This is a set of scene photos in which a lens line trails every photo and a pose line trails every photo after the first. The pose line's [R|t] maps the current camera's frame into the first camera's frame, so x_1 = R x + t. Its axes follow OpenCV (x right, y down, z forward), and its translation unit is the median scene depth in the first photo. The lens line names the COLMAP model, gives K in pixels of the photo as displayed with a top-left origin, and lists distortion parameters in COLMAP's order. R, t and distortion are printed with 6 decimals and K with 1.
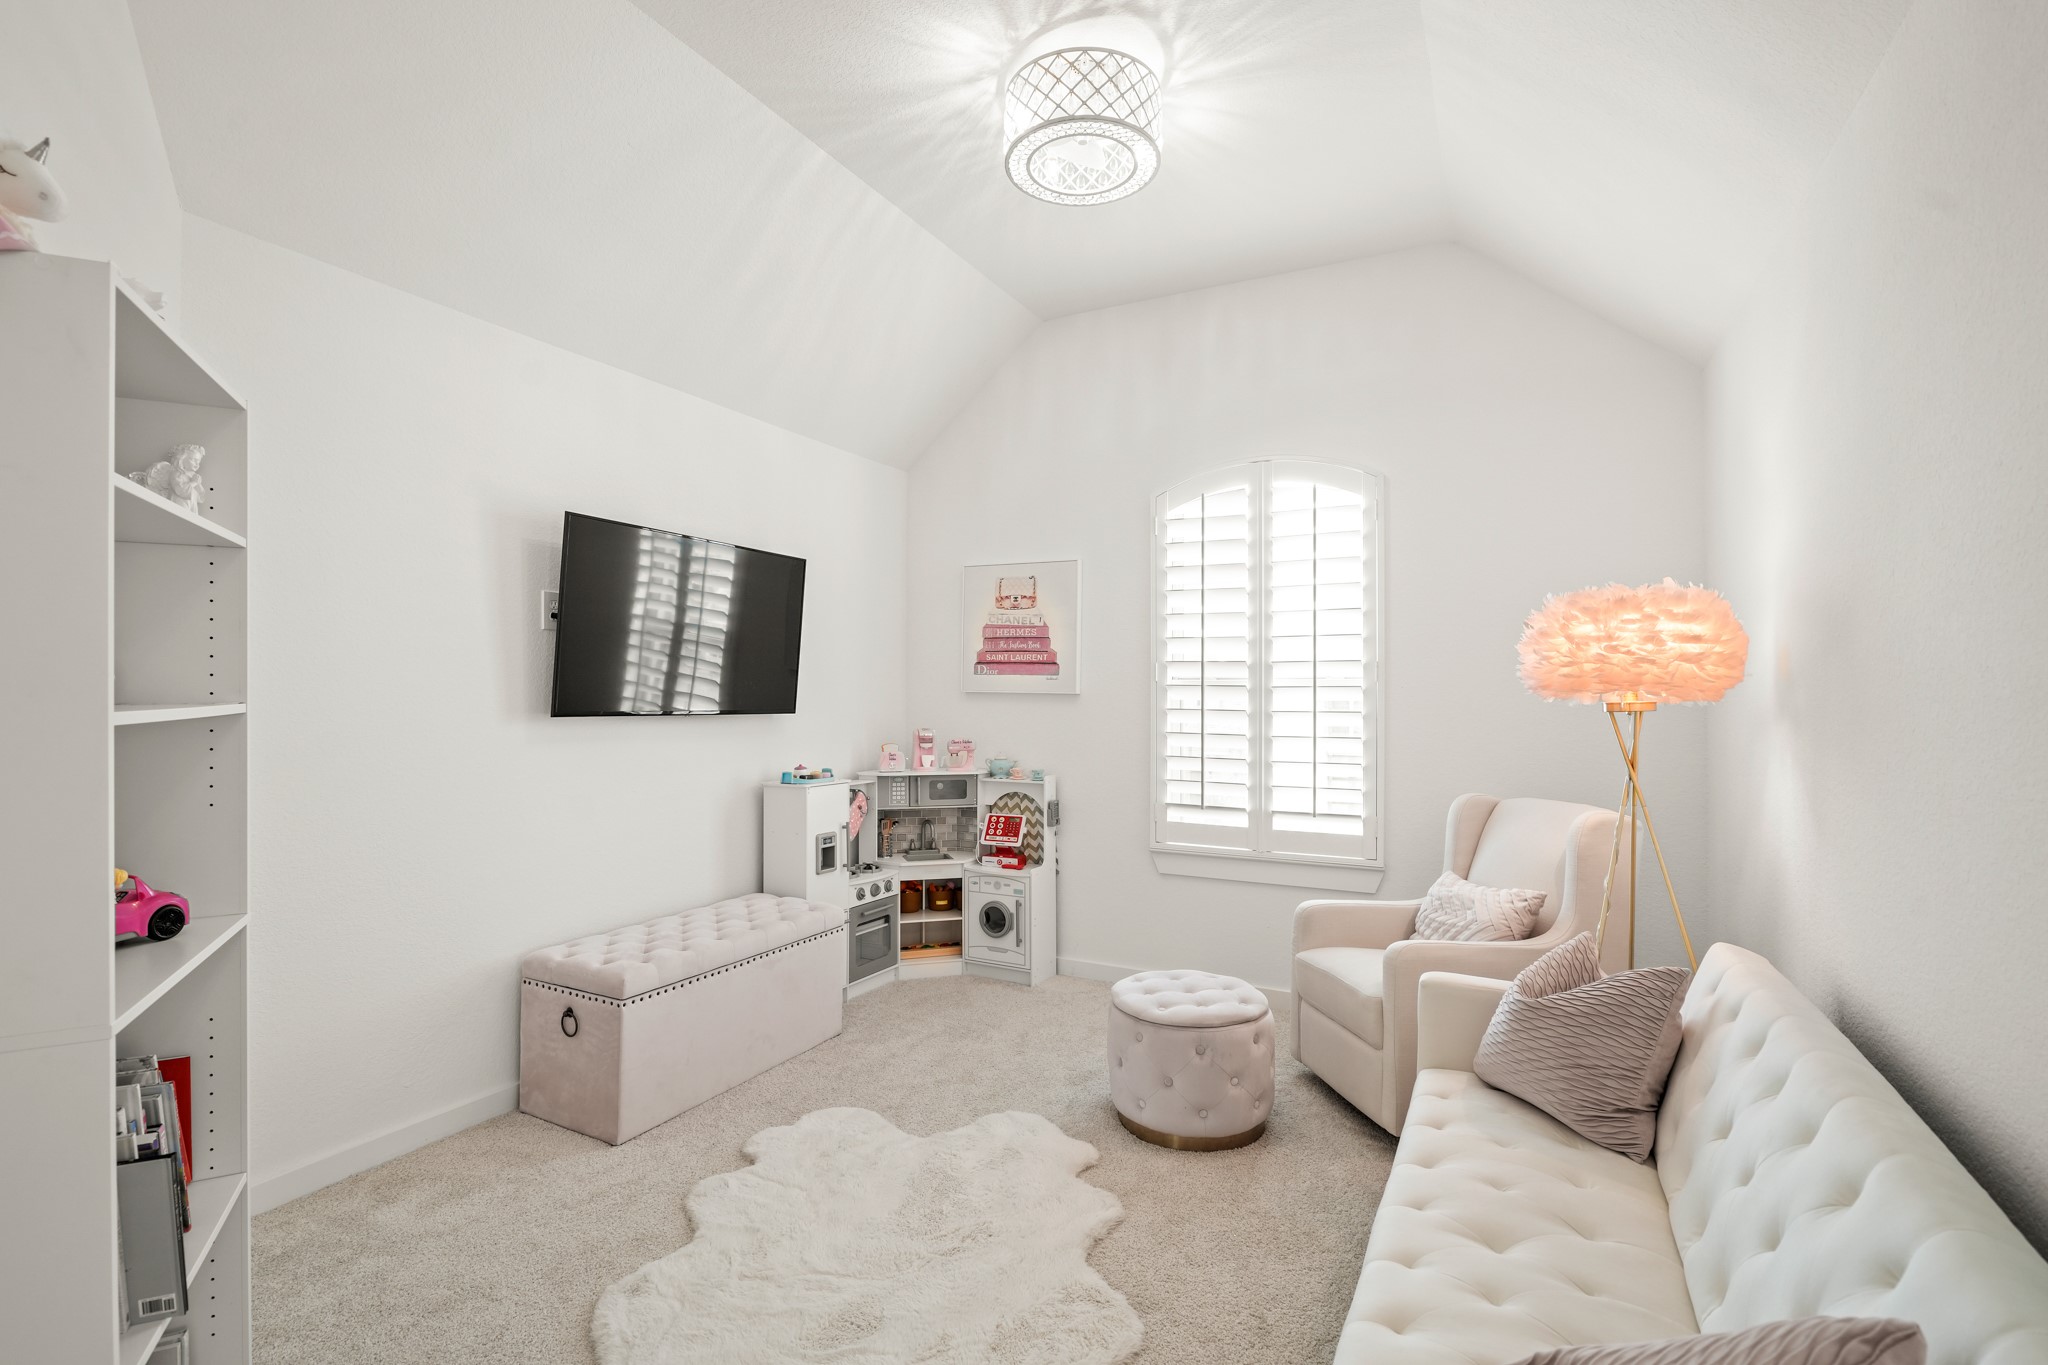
lens RADIAL K [[886.3, 0, 1080.8], [0, 886.3, 687.3], [0, 0, 1]] dist [-0.000786, -0.000185]
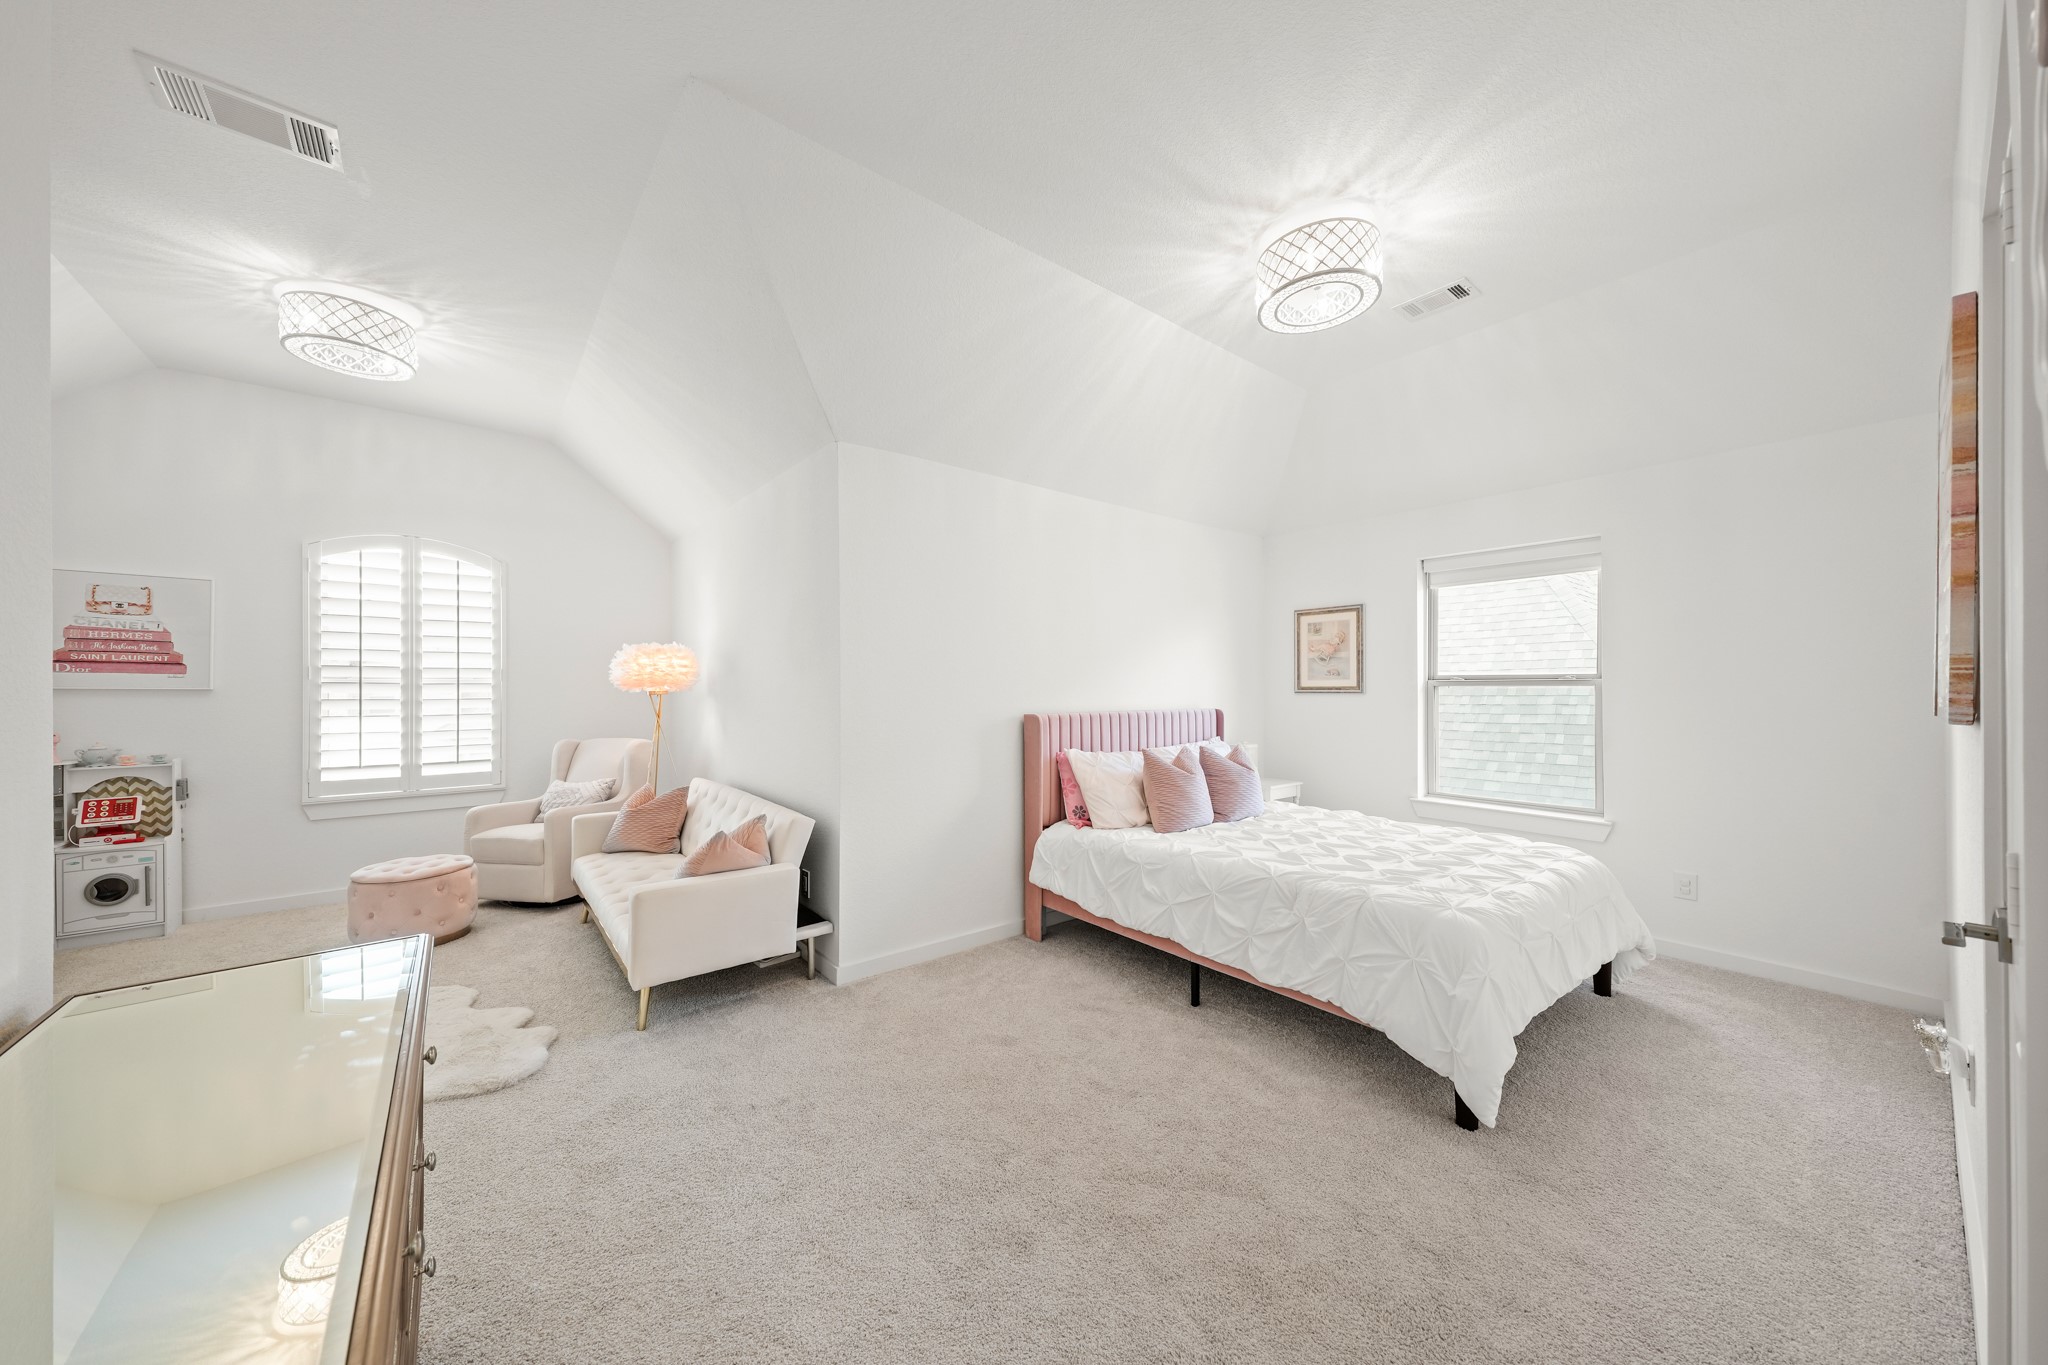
lens RADIAL K [[702.3, 0, 1019.7], [0, 702.3, 679.0], [0, 0, 1]] dist [0.014650, -0.000001]
pose [[0.391368, 0.007008, 0.920208, -0.514839], [-0.002188, 0.999975, -0.006685, -0.003166], [-0.920232, 0.000603, 0.391374, -0.448958]]
